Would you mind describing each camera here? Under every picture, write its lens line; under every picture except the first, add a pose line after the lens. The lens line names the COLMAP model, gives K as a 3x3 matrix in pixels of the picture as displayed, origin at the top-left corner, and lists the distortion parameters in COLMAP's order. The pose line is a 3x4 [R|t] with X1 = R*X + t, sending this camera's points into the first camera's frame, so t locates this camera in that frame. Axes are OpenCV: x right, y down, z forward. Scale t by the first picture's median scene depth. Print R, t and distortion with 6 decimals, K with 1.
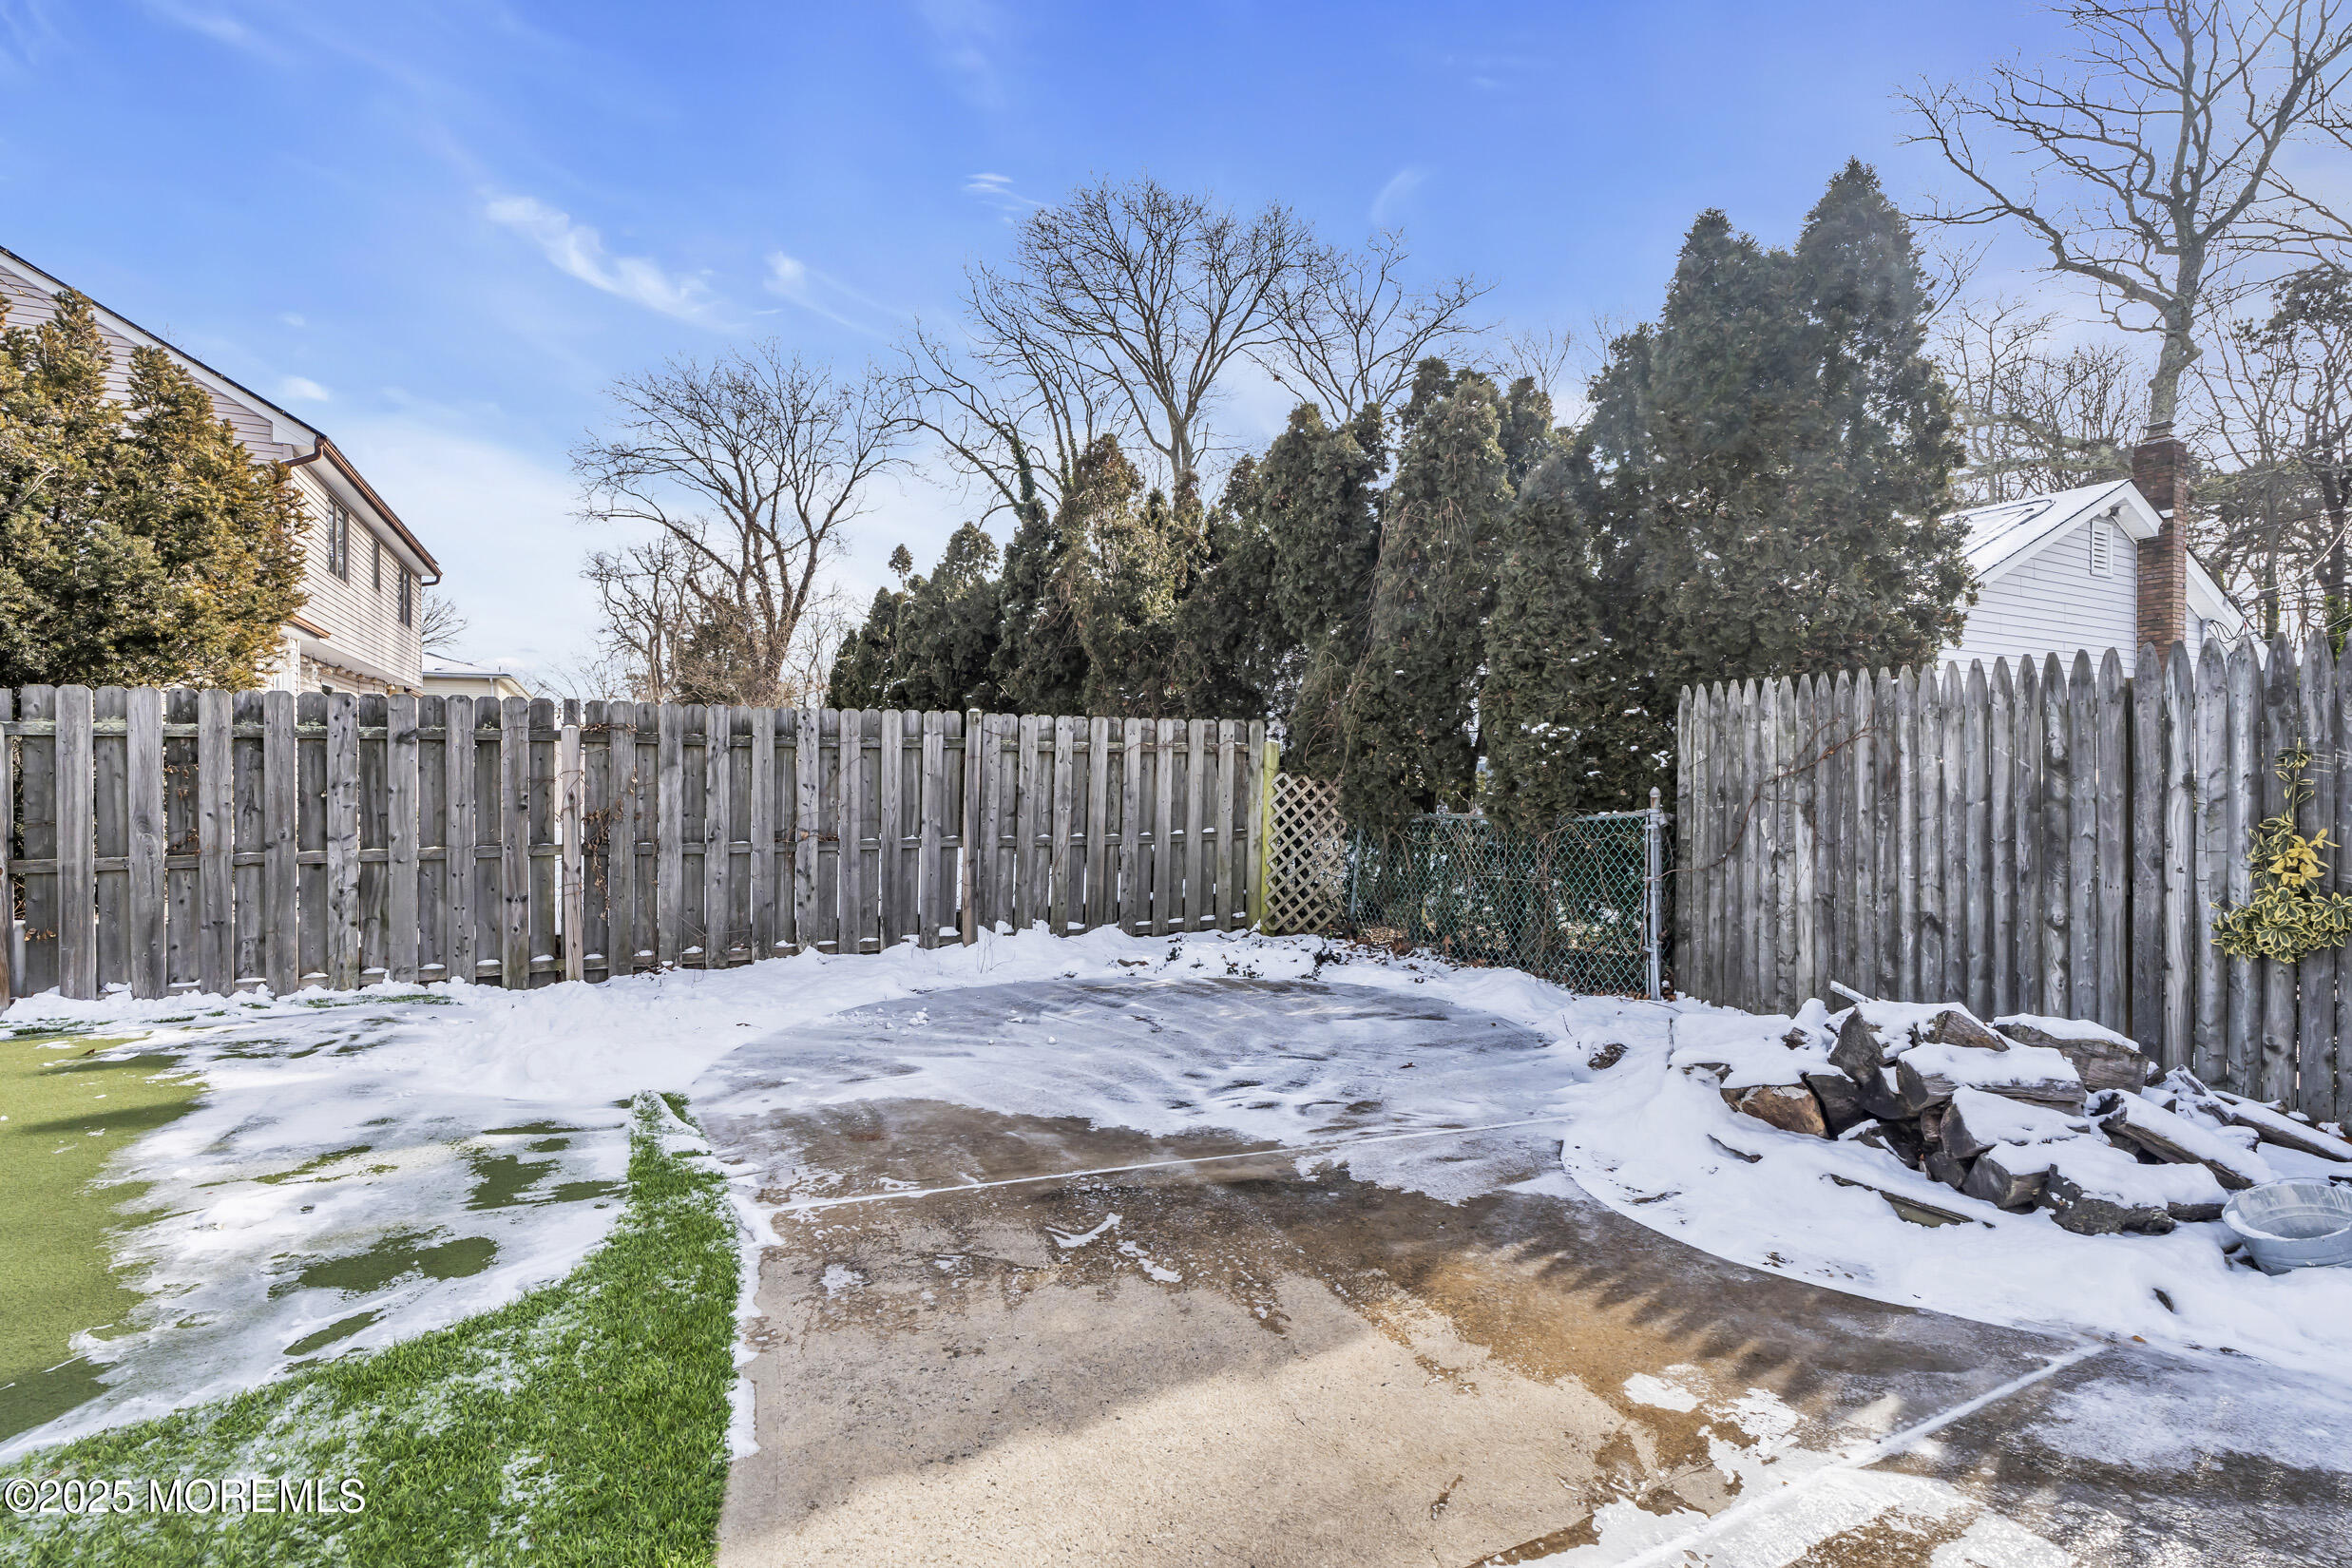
lens RADIAL K [[1072.8, 0, 1169.0], [0, 1072.8, 773.4], [0, 0, 1]] dist [-0.000402, 0.000895]
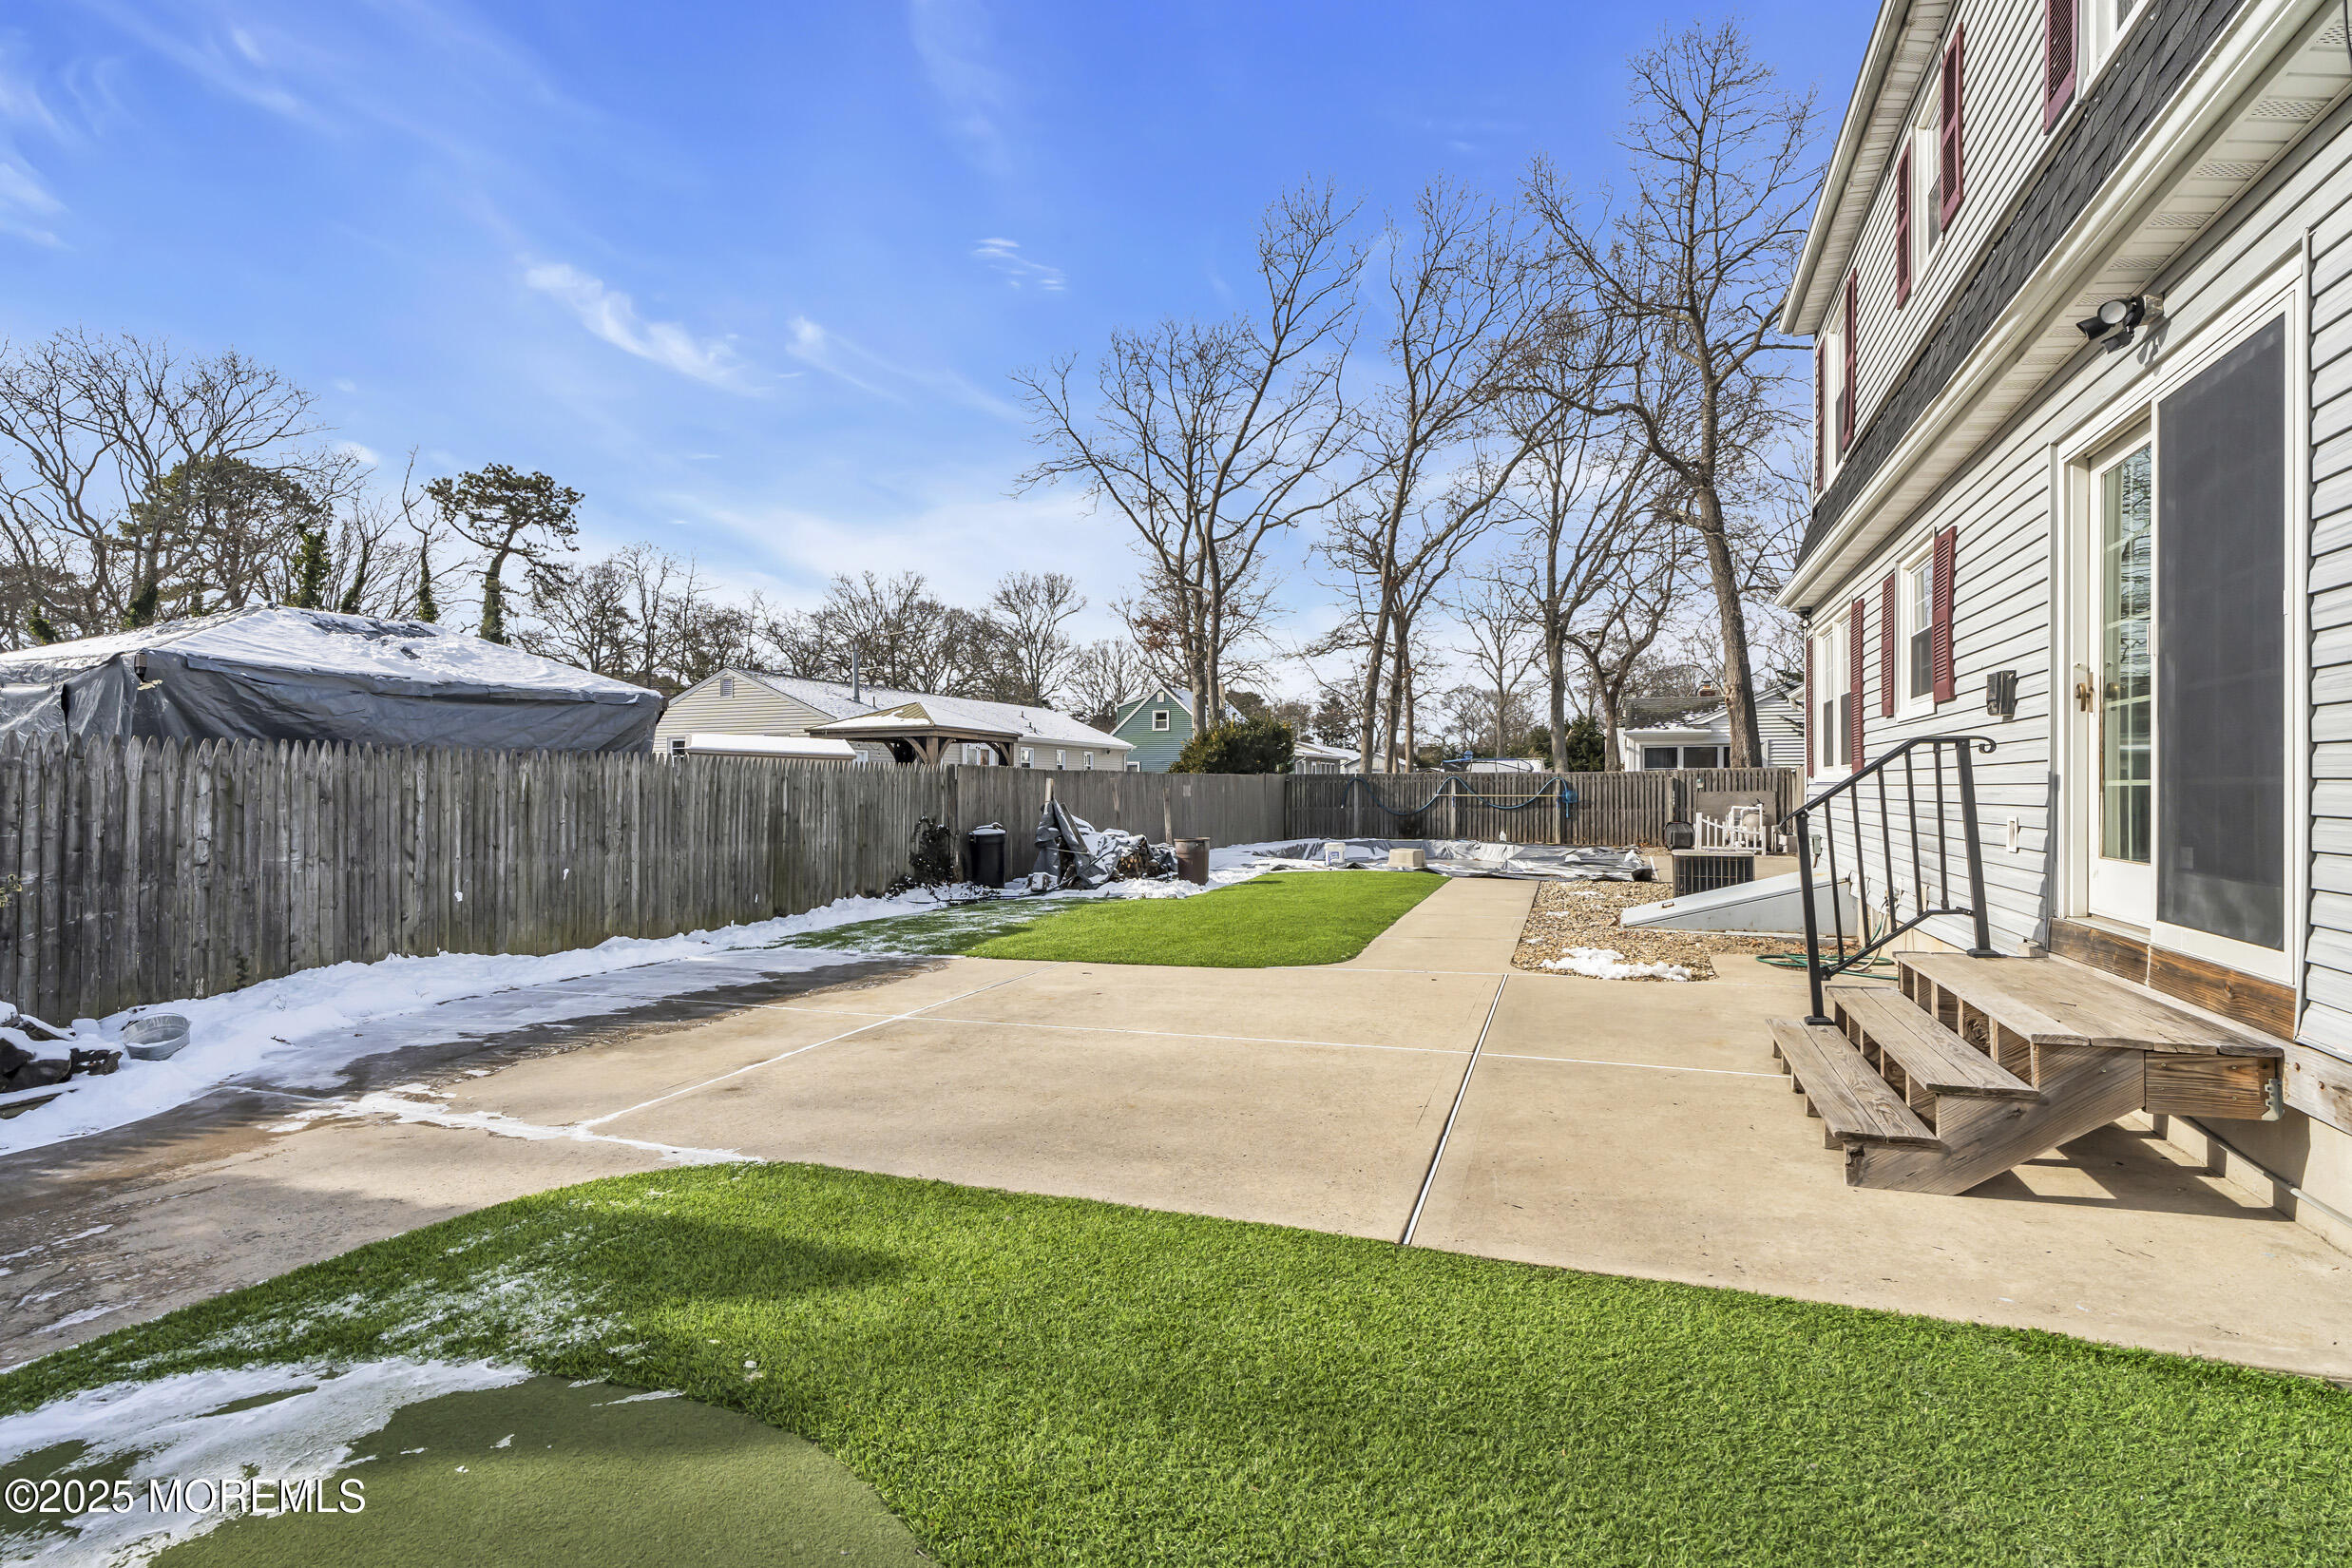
lens RADIAL K [[1077.5, 0, 1180.7], [0, 1077.5, 787.2], [0, 0, 1]] dist [-0.002965, -0.000251]
pose [[-0.644650, 0.000590, 0.764478, -0.913796], [-0.000876, 0.999998, -0.001510, -0.028395], [-0.764478, -0.001643, -0.644648, 0.424659]]
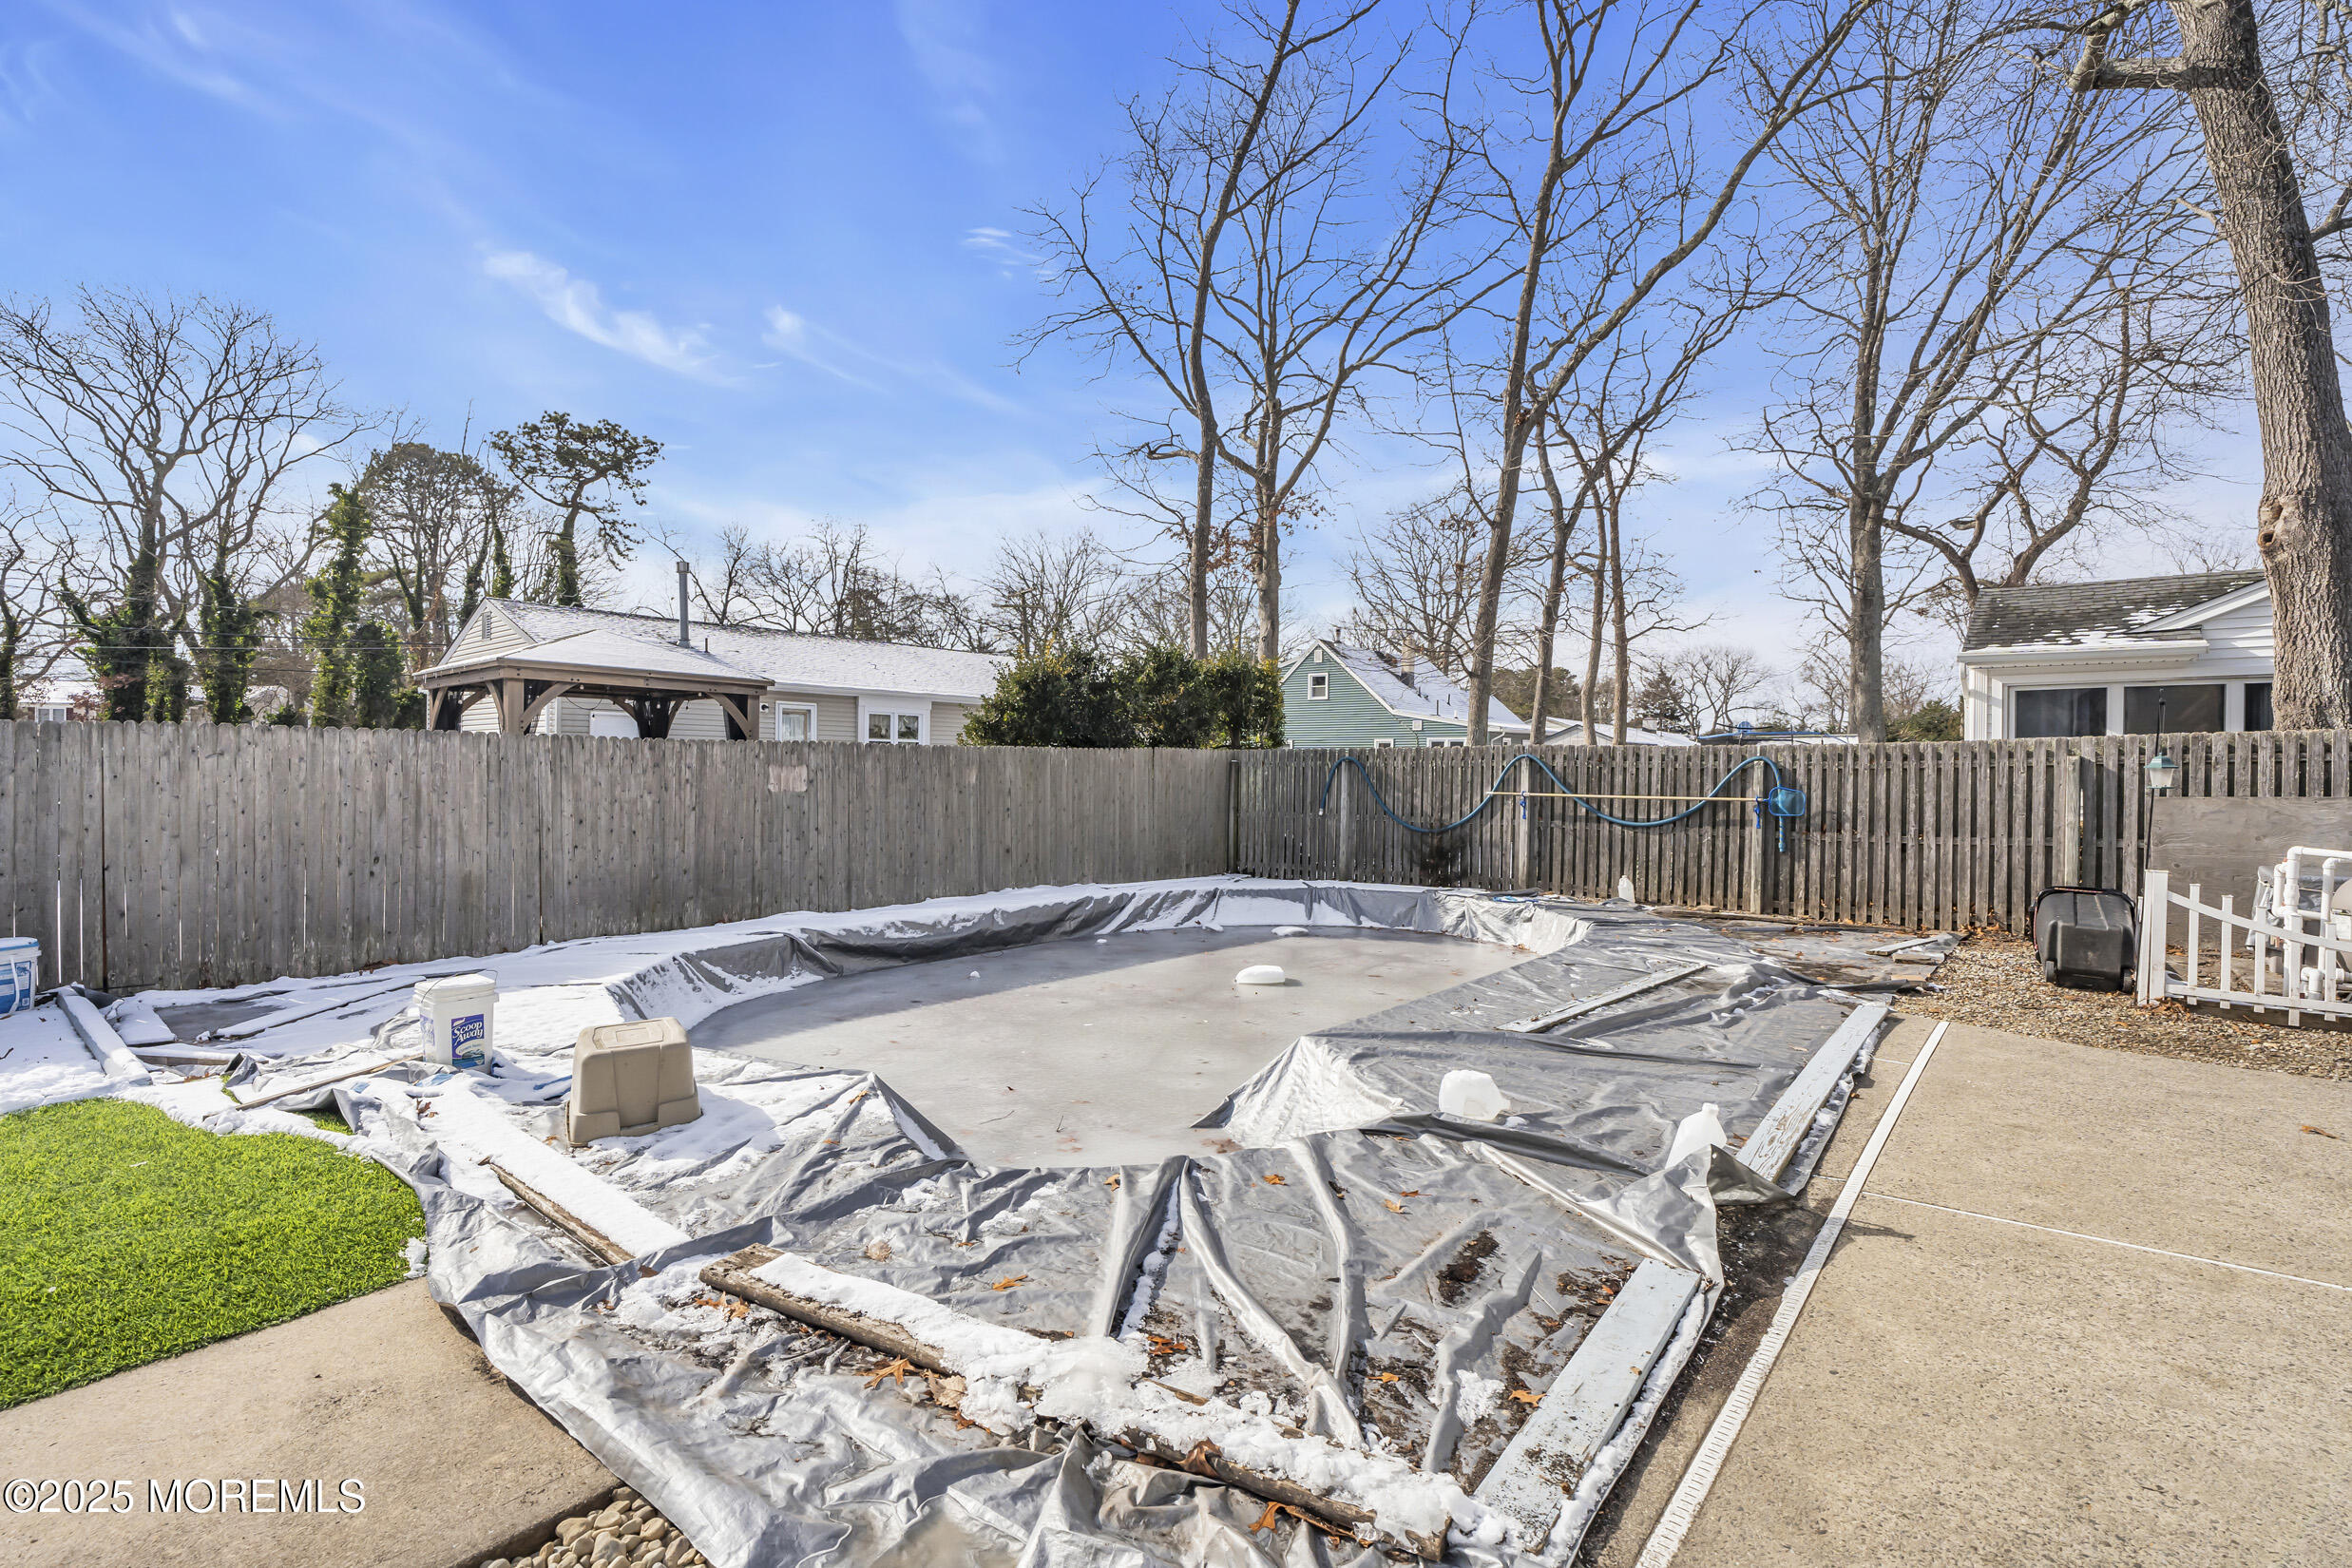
lens RADIAL K [[1072.8, 0, 1169.0], [0, 1072.8, 773.4], [0, 0, 1]] dist [-0.000402, 0.000895]
pose [[-0.381761, -0.006118, 0.924241, 0.228378], [-0.011106, 0.999936, 0.002031, -0.040718], [-0.924194, -0.009490, -0.381805, -2.174335]]
